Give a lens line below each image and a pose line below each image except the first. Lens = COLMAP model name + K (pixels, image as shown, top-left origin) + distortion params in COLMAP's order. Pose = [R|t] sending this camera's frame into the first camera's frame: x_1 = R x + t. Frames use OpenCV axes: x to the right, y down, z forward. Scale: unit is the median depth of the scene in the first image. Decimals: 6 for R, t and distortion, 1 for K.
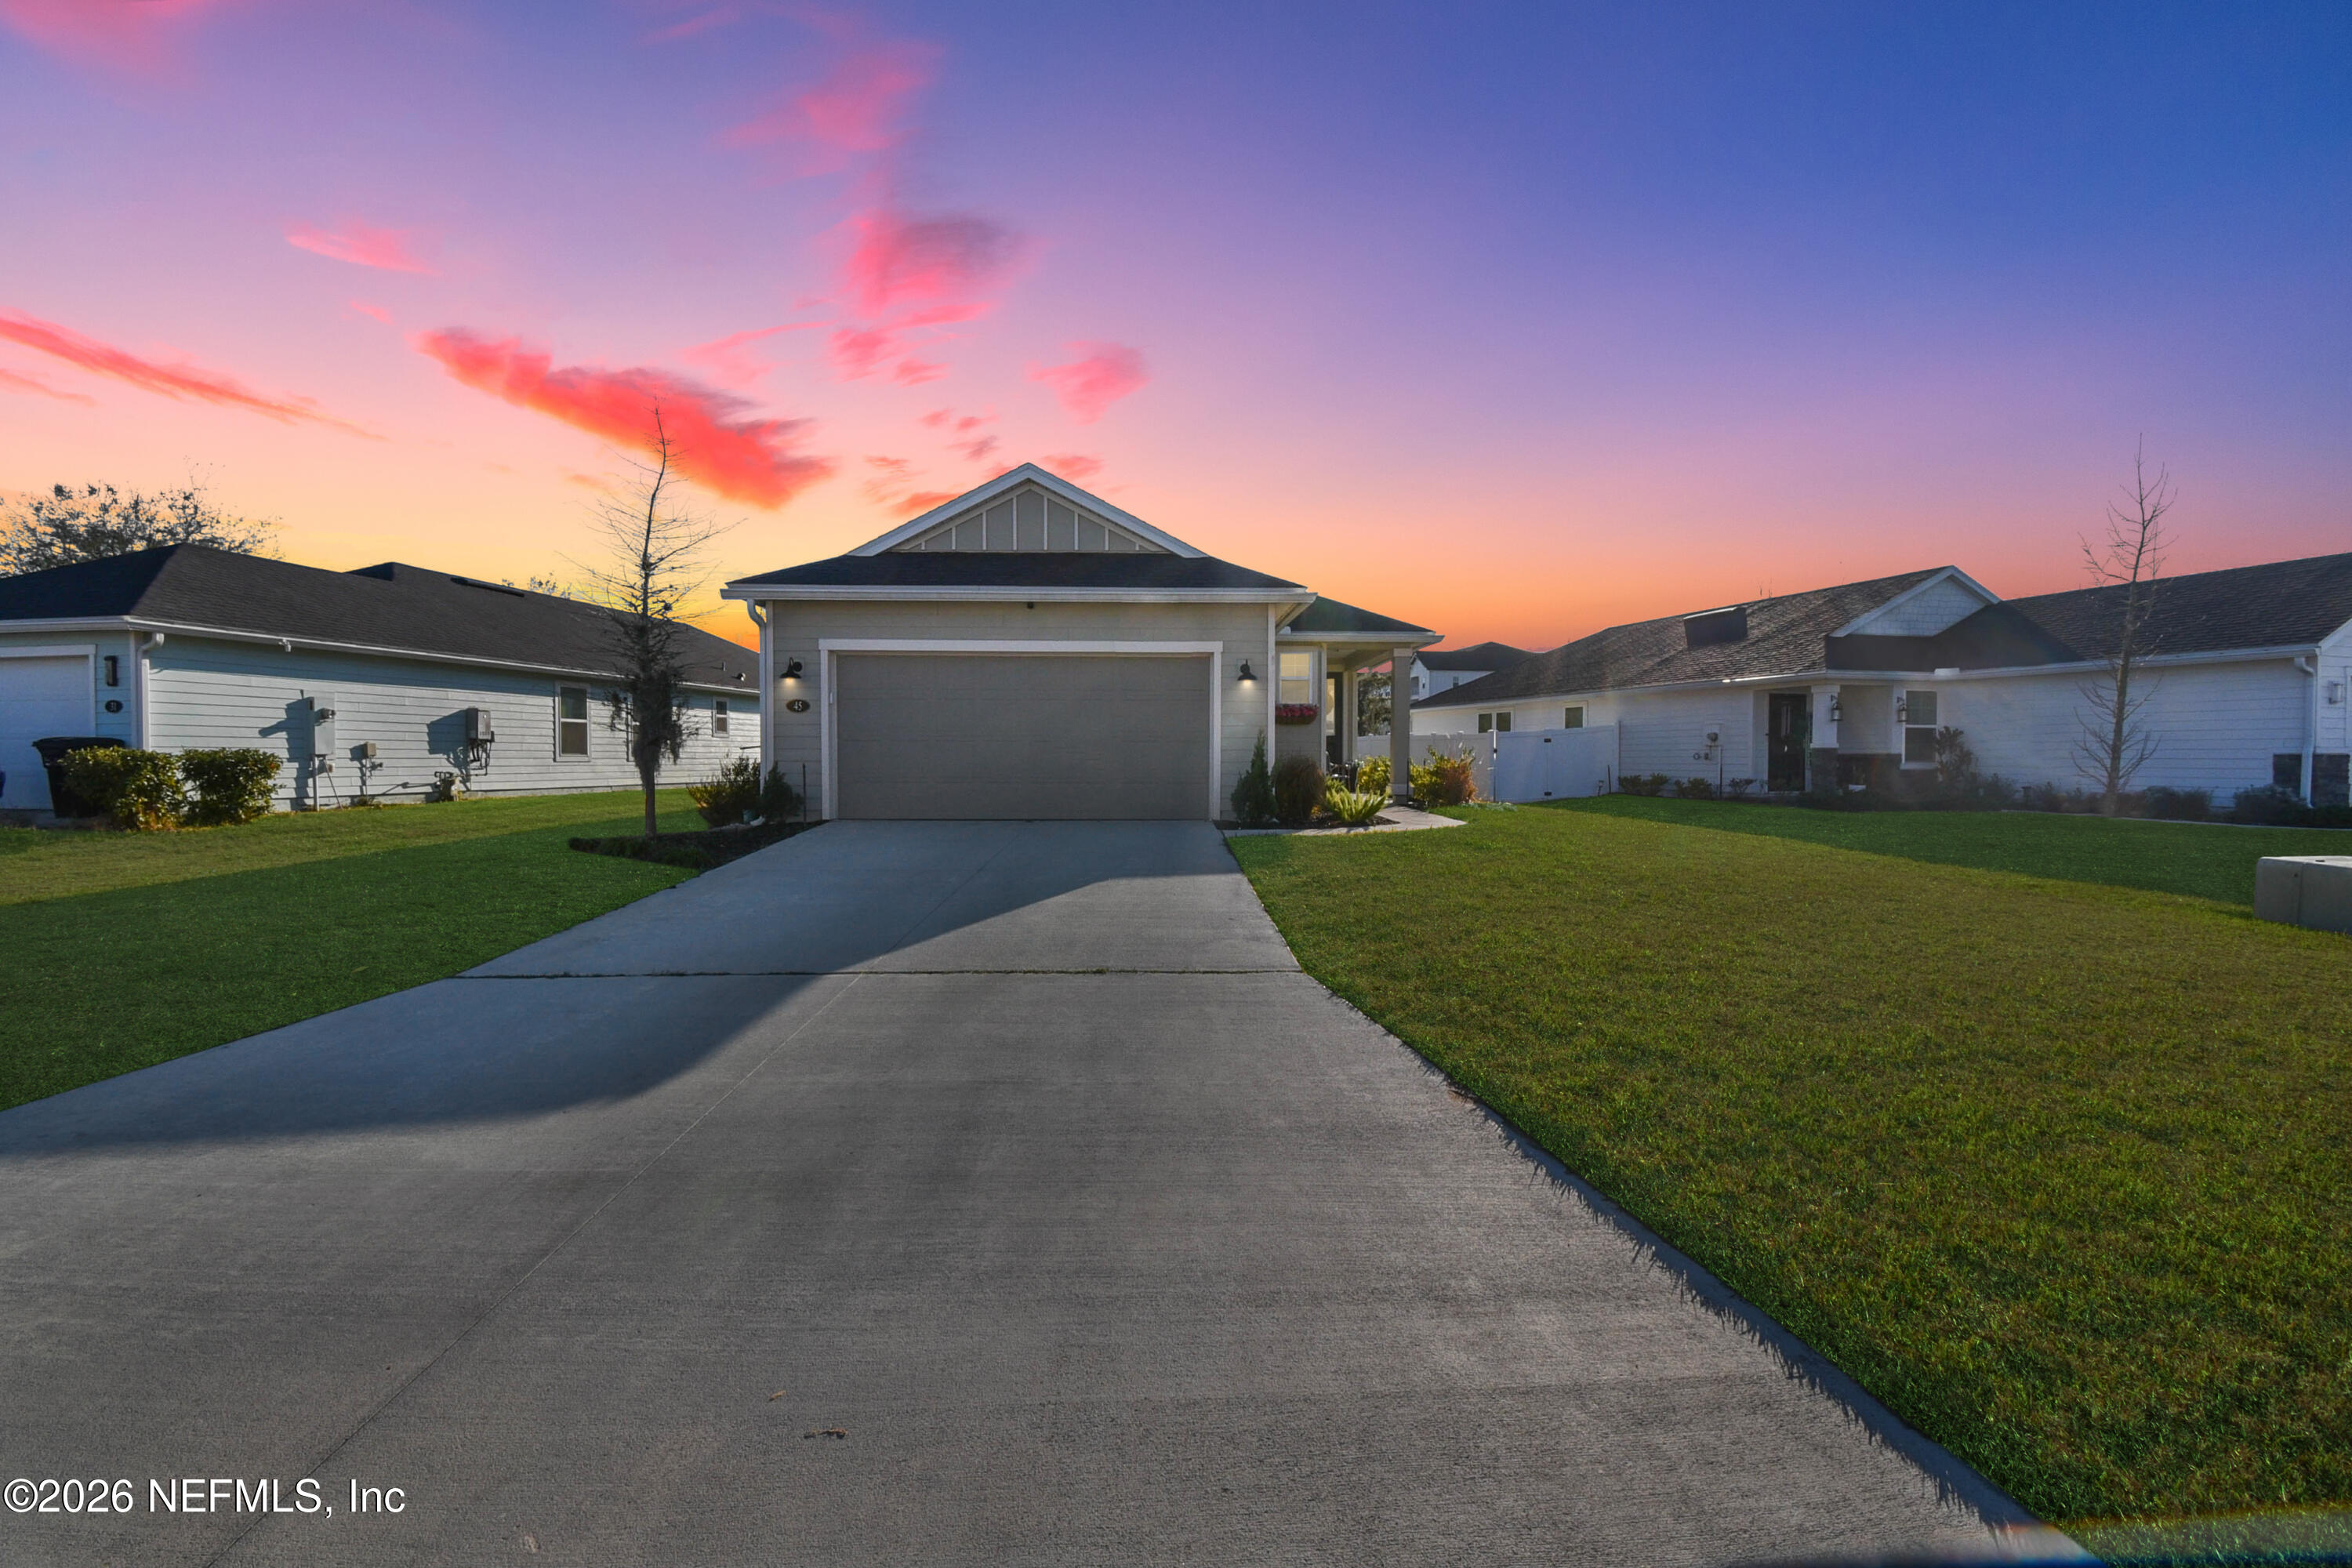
lens RADIAL K [[1079.6, 0, 1163.3], [0, 1079.6, 757.7], [0, 0, 1]] dist [0.030518, -0.030359]
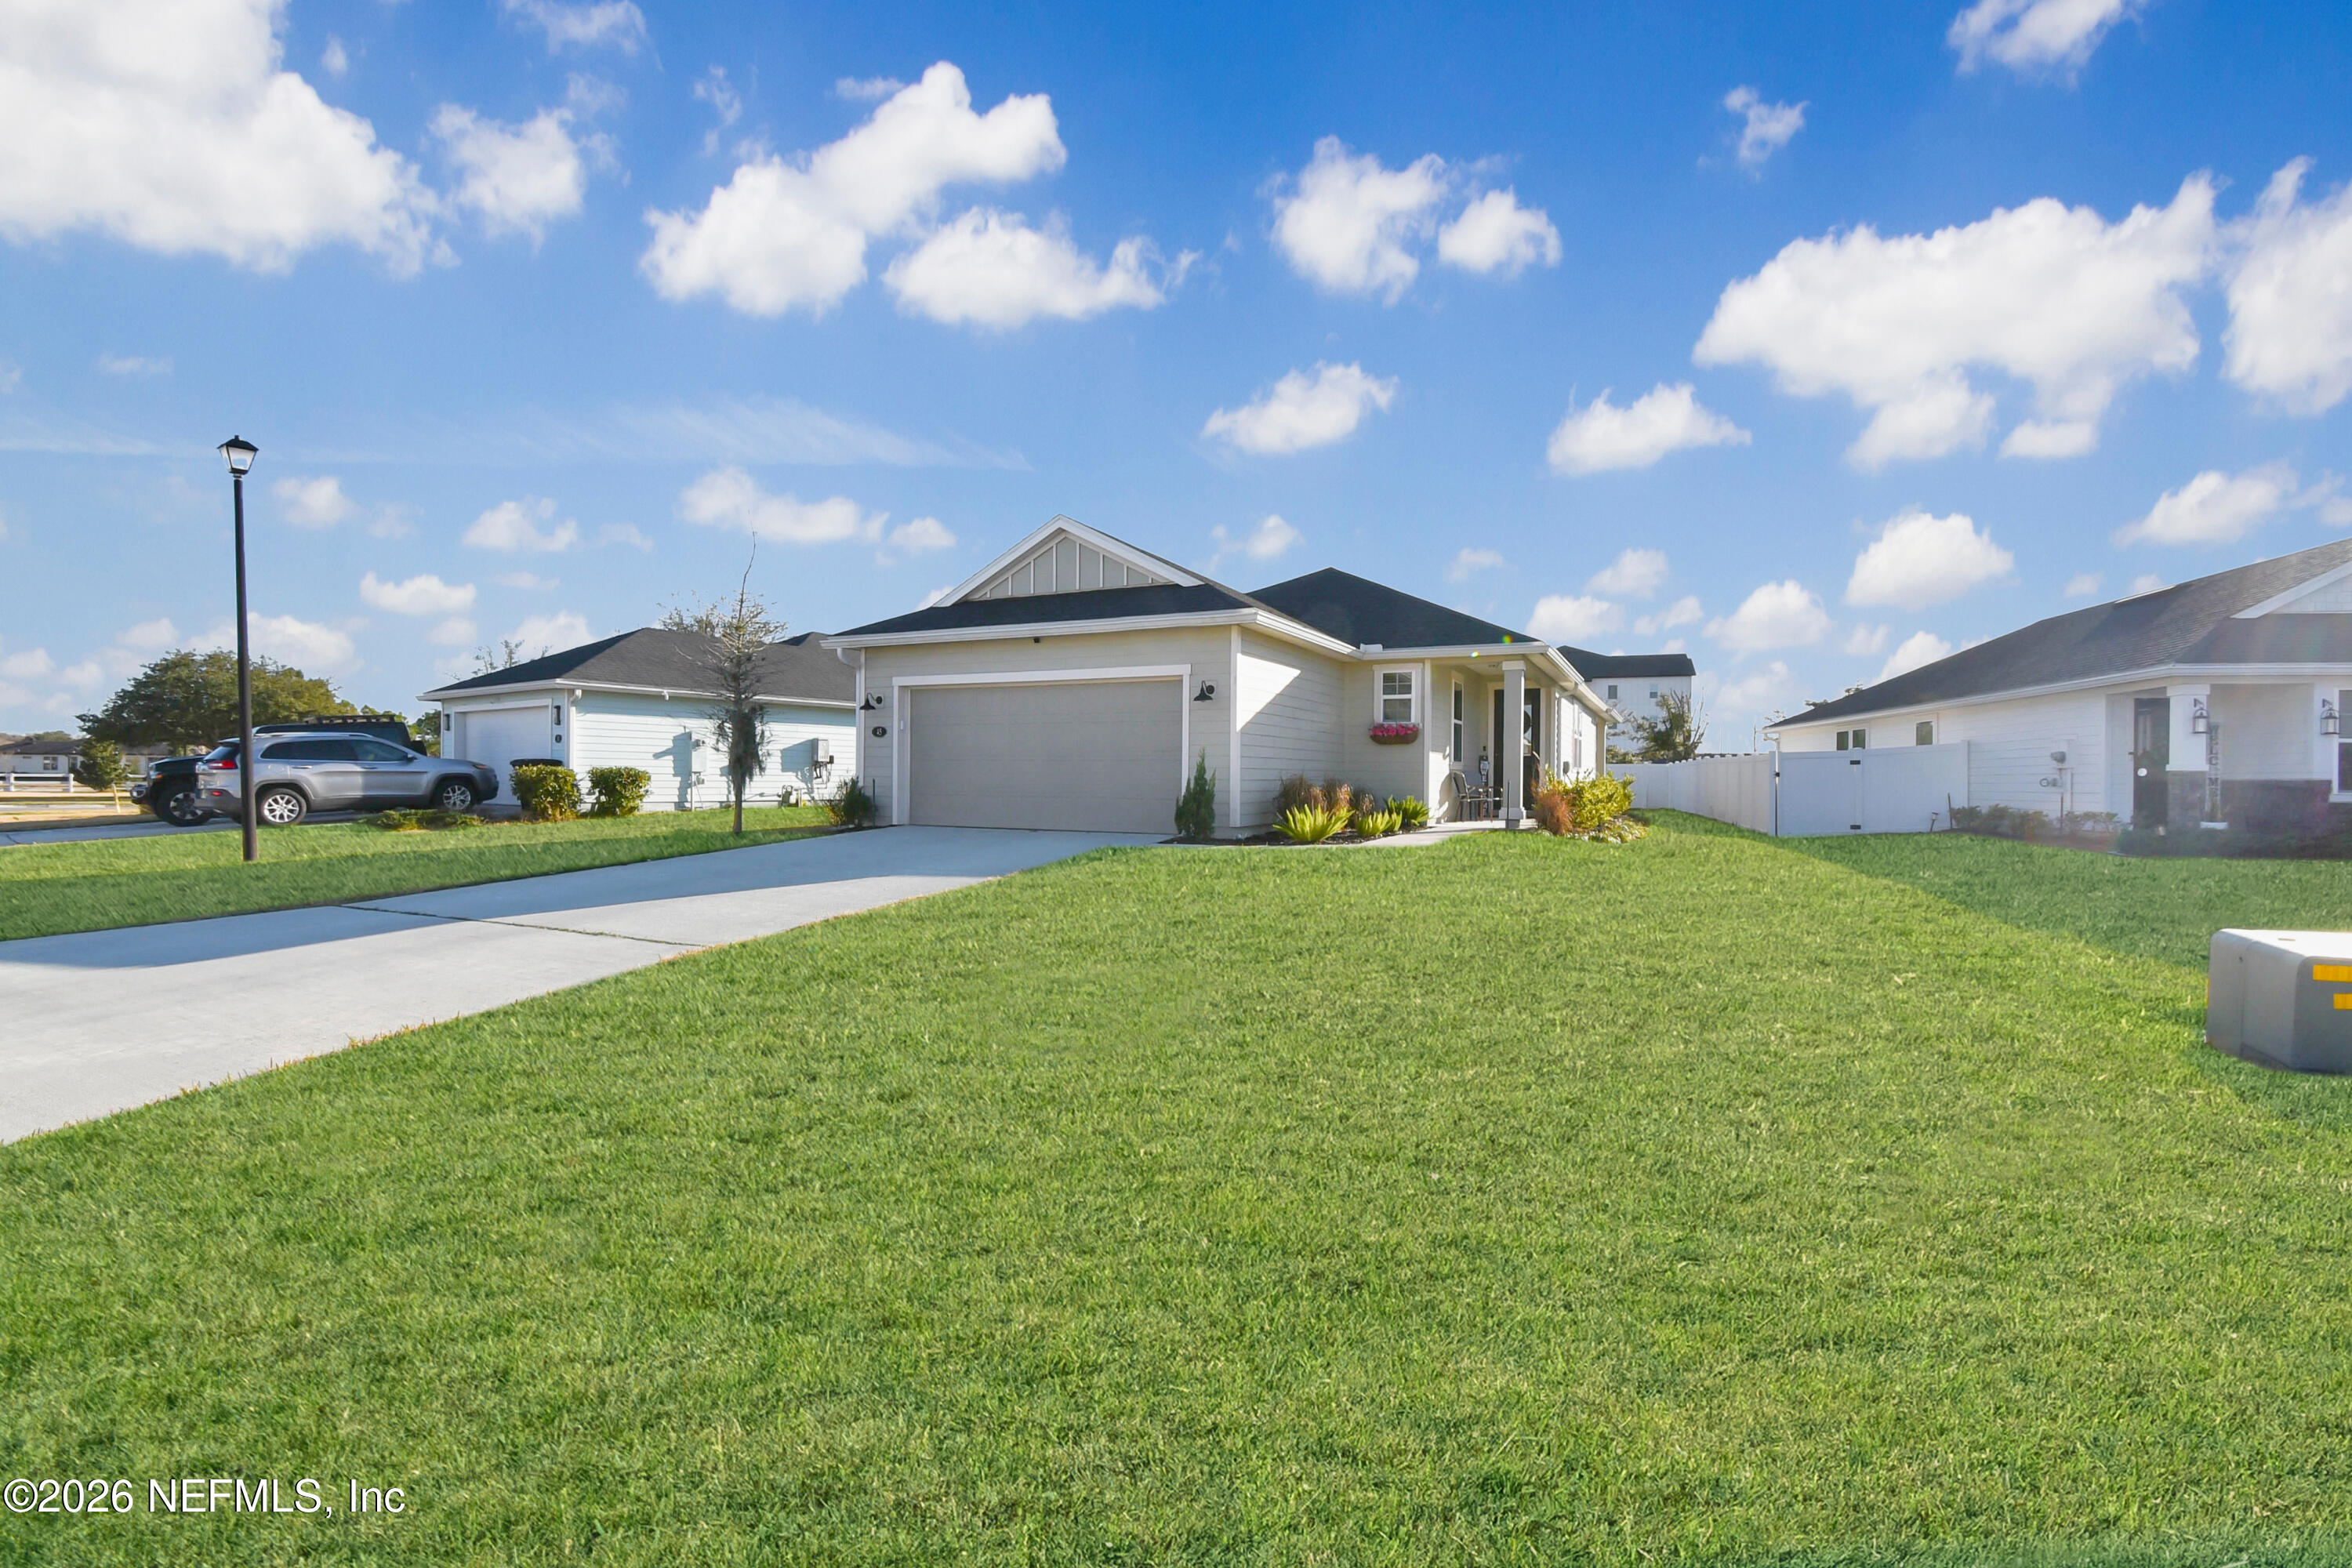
lens RADIAL K [[1079.6, 0, 1163.3], [0, 1079.6, 757.7], [0, 0, 1]] dist [0.030518, -0.030359]
pose [[0.877508, -0.002853, -0.479554, 0.451526], [-0.008740, 0.999721, -0.021941, 0.004758], [0.479482, 0.023445, 0.877238, 0.063178]]
